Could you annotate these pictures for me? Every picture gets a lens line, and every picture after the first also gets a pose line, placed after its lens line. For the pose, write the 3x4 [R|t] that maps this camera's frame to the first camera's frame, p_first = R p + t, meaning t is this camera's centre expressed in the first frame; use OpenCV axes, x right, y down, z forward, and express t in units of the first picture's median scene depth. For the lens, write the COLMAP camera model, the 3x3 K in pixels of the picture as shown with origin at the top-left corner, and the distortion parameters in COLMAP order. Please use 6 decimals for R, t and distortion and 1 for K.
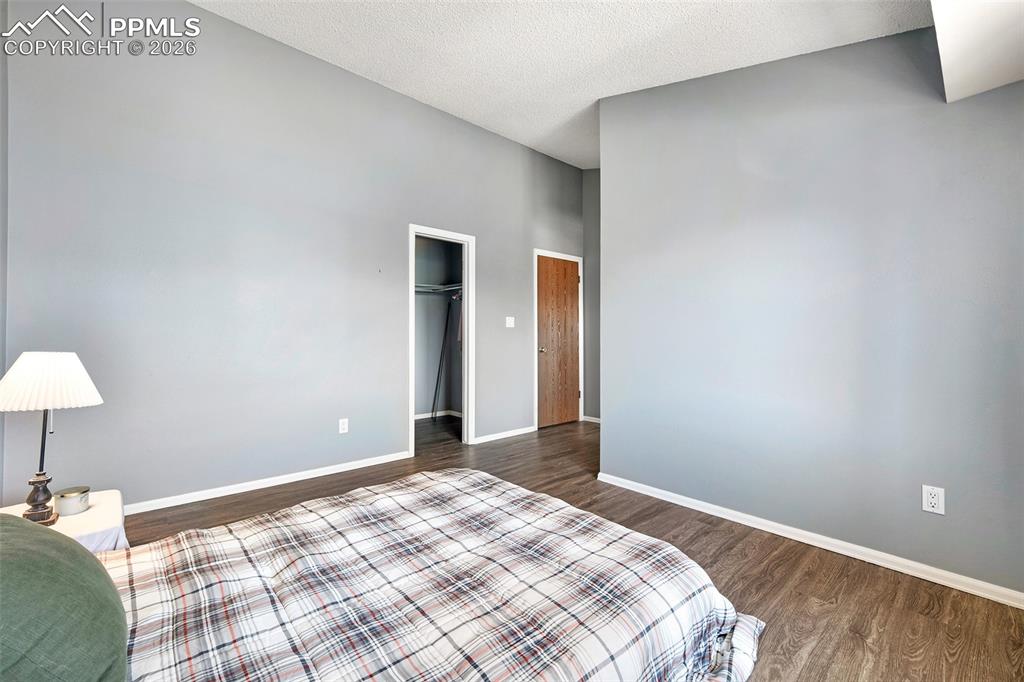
lens RADIAL K [[425.3, 0, 516.1], [0, 425.3, 333.5], [0, 0, 1]] dist [0.002180, -0.001383]
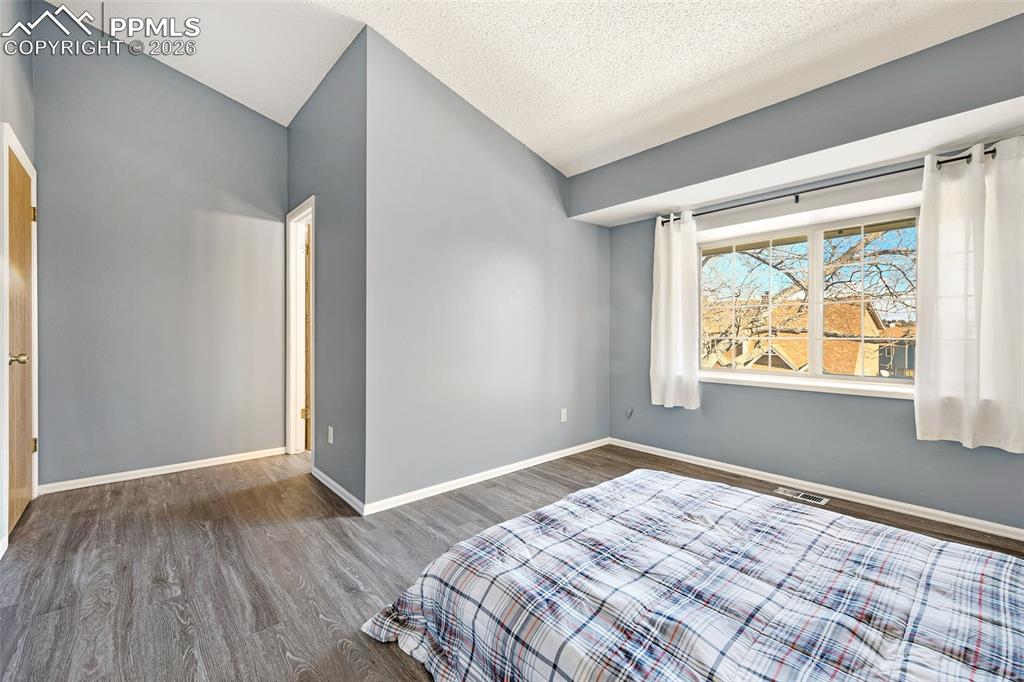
lens RADIAL K [[425.3, 0, 507.0], [0, 425.3, 336.3], [0, 0, 1]] dist [0.002180, -0.001383]
pose [[0.006870, -0.014001, 0.999878, -0.716572], [-0.012098, 0.999828, 0.014083, -0.002636], [-0.999903, -0.012193, 0.006699, 0.896273]]
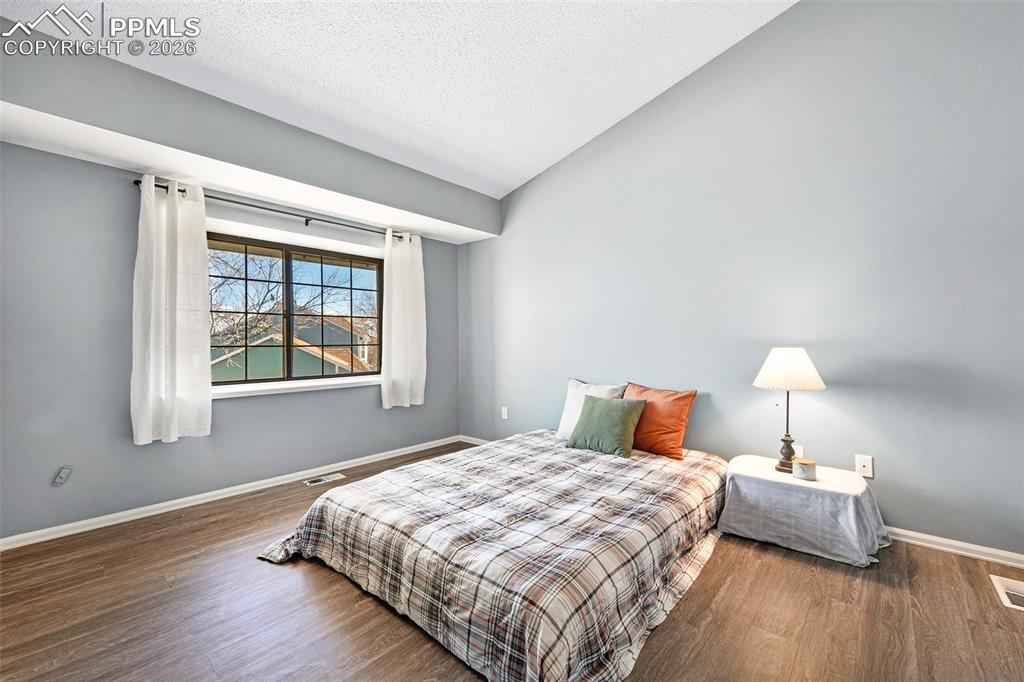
lens RADIAL K [[425.3, 0, 504.5], [0, 425.3, 346.7], [0, 0, 1]] dist [0.002180, -0.001383]
pose [[-0.992465, 0.000877, -0.122523, -0.015698], [0.001326, 0.999993, -0.003578, 0.017784], [0.122519, -0.003713, -0.992459, 1.471815]]
